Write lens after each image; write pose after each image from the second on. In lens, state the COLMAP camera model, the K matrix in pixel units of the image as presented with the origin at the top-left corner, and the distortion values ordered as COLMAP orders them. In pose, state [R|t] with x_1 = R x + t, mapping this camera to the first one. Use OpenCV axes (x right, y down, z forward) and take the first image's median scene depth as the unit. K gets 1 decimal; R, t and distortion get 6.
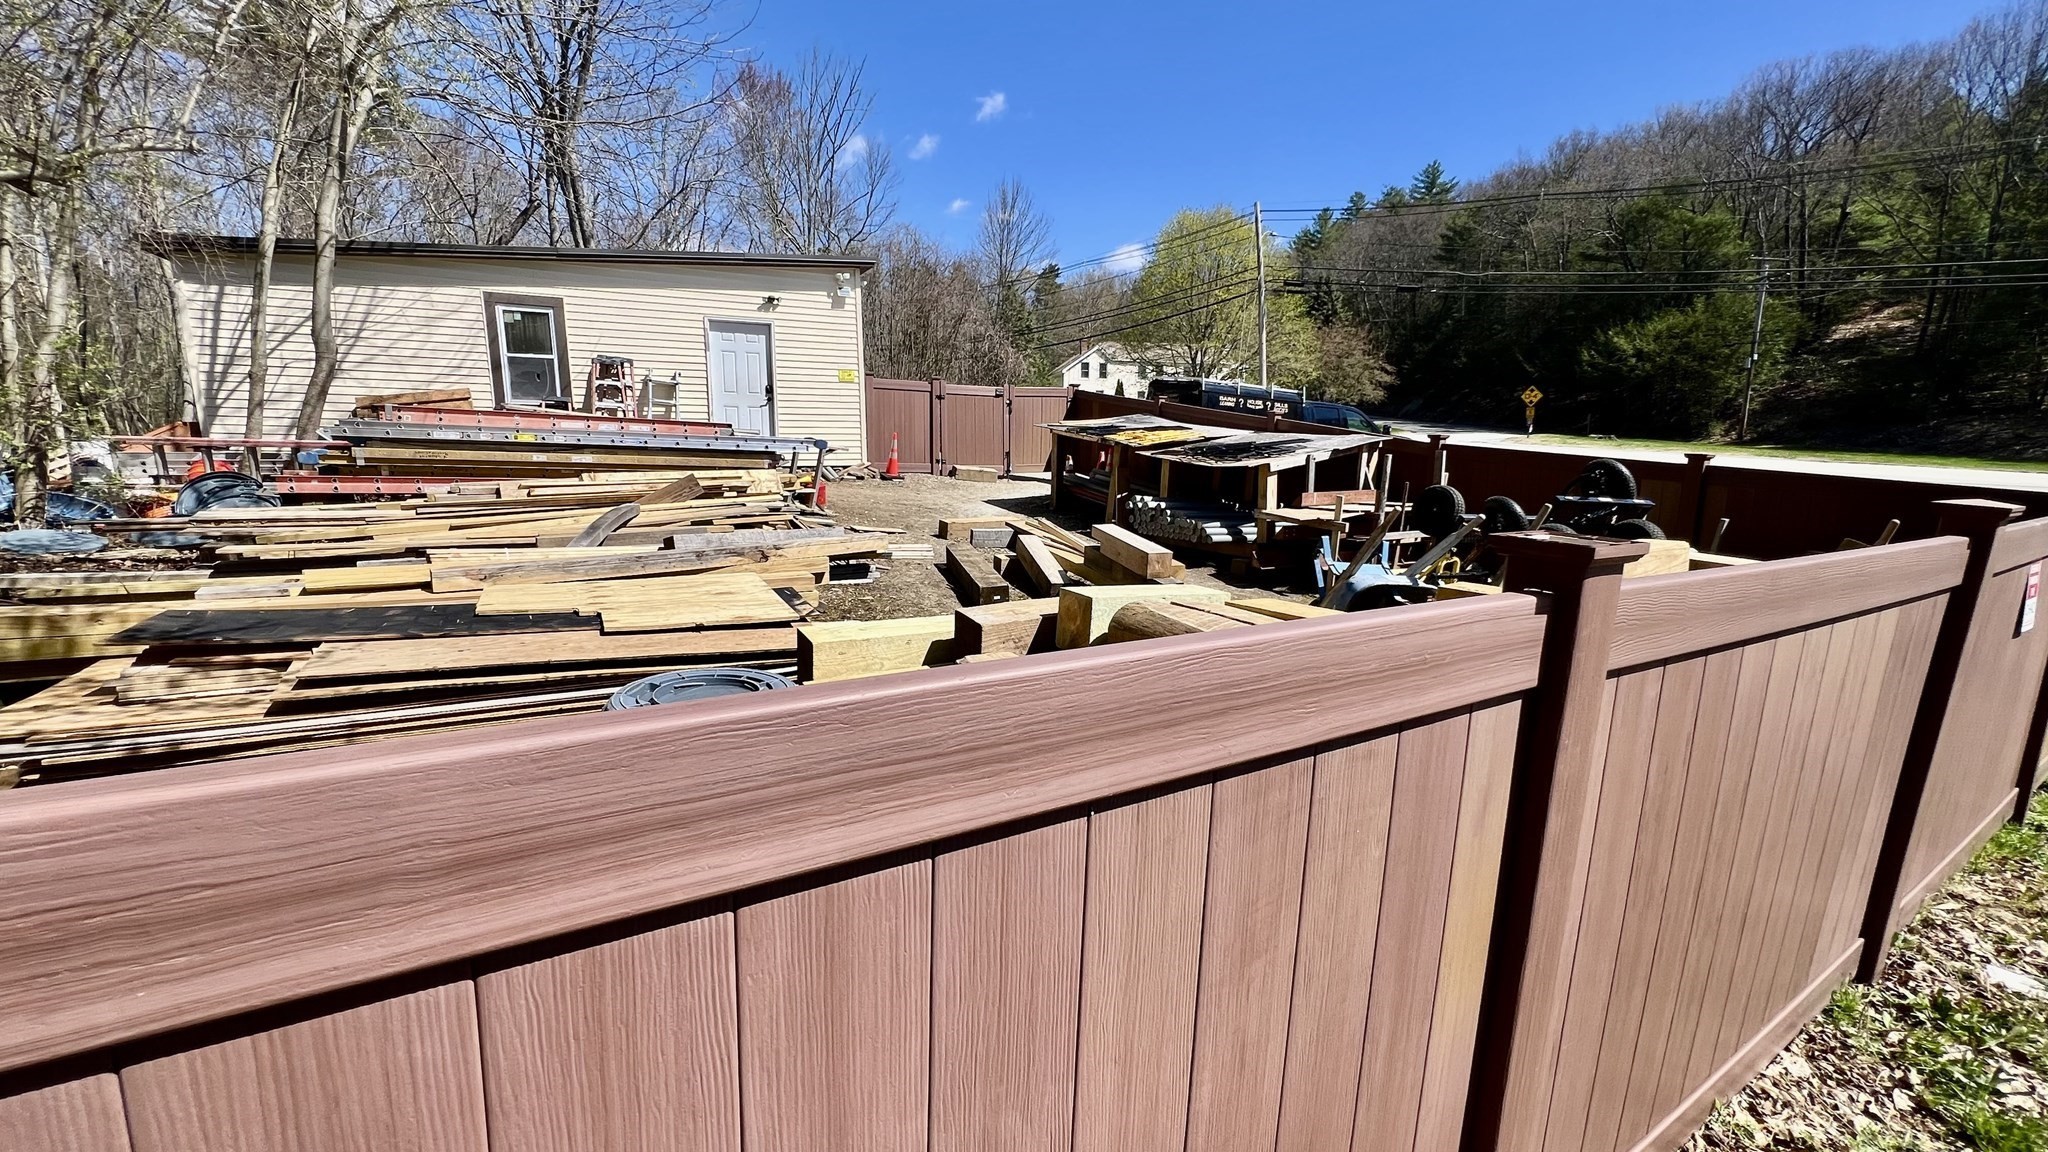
lens RADIAL K [[829.4, 0, 1024.0], [0, 829.4, 576.0], [0, 0, 1]] dist [0.000988, 0.000192]
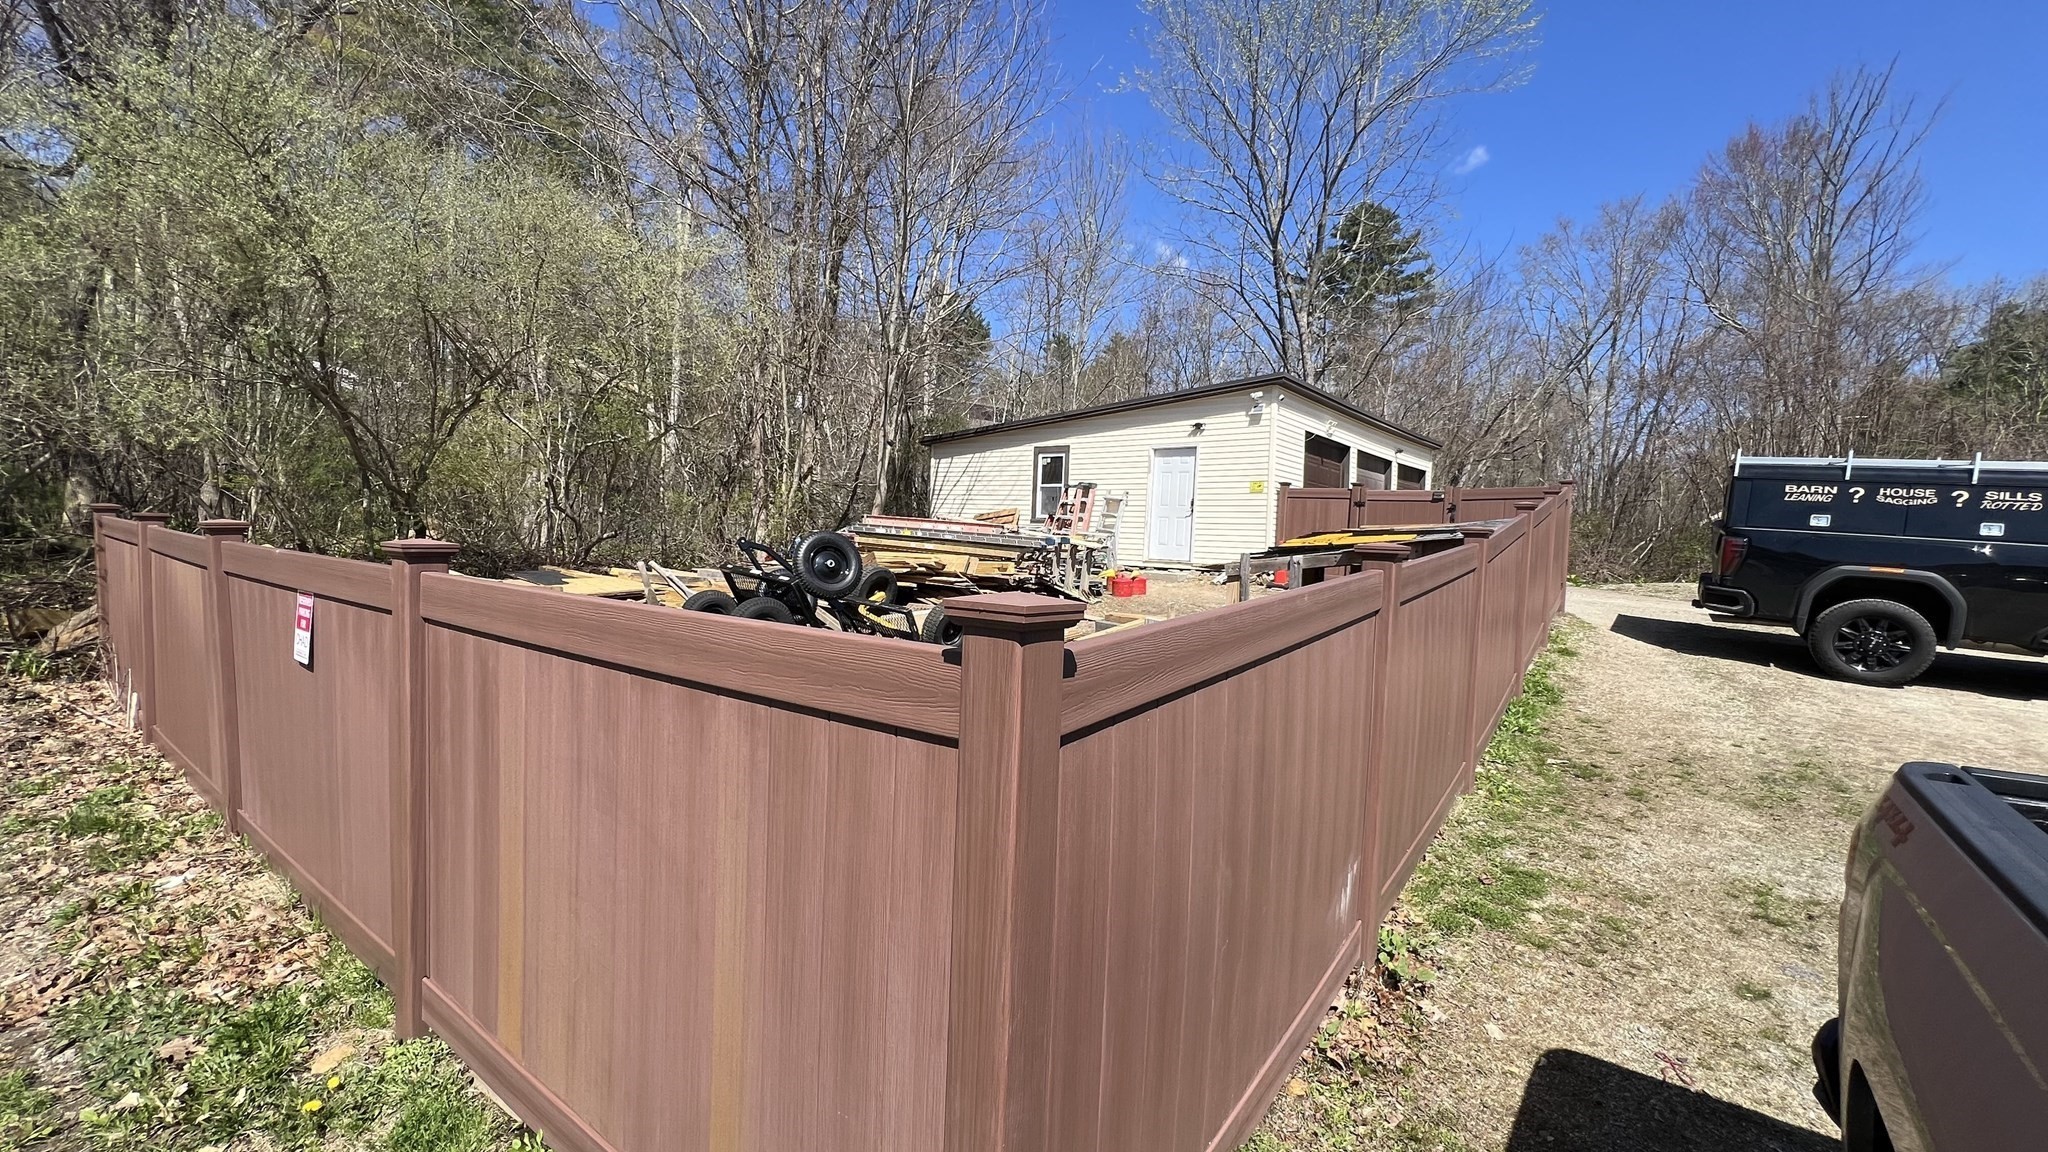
lens RADIAL K [[829.4, 0, 1024.0], [0, 829.4, 576.0], [0, 0, 1]] dist [0.000988, 0.000192]
pose [[0.341198, 0.046836, -0.938824, 0.721084], [-0.189902, 0.981598, -0.020046, -0.058791], [0.920609, 0.185124, 0.343813, 0.424371]]
